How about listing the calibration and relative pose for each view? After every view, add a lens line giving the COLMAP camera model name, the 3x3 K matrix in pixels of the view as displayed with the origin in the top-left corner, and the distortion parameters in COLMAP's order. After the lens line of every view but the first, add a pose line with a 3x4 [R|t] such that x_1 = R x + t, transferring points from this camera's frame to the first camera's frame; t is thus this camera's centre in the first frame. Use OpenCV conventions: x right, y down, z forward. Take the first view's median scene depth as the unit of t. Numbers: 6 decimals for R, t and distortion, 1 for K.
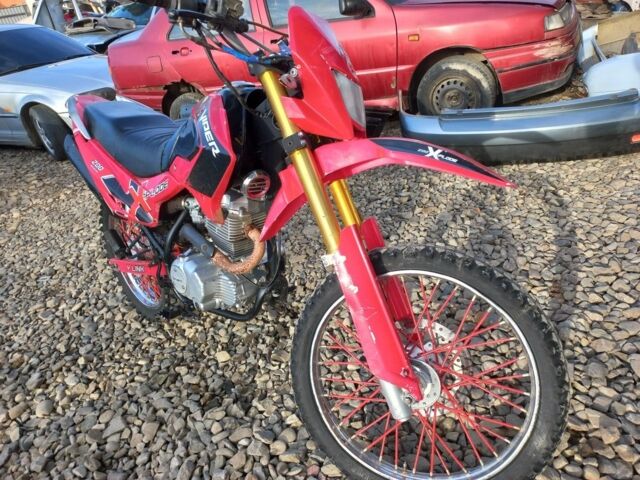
lens RADIAL K [[461.8, 0, 329.2], [0, 461.8, 239.9], [0, 0, 1]] dist [0.037650, 0.002601]
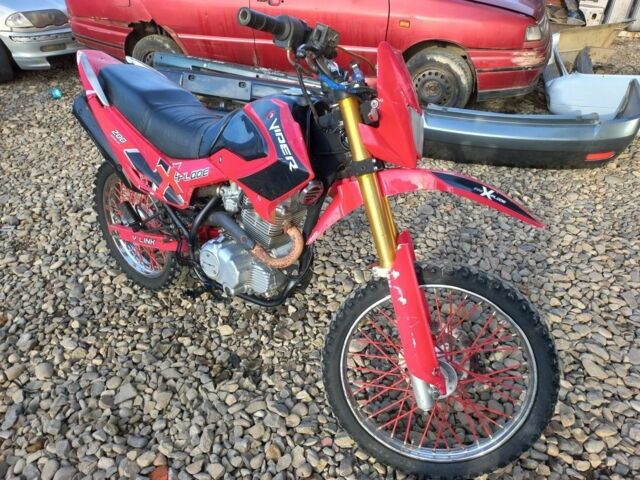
lens RADIAL K [[461.8, 0, 329.2], [0, 461.8, 239.9], [0, 0, 1]] dist [0.037650, 0.002601]
pose [[0.982161, 0.088226, 0.166061, -0.200922], [-0.104831, 0.990035, 0.094027, -0.080720], [-0.156111, -0.109758, 0.981622, -0.053404]]
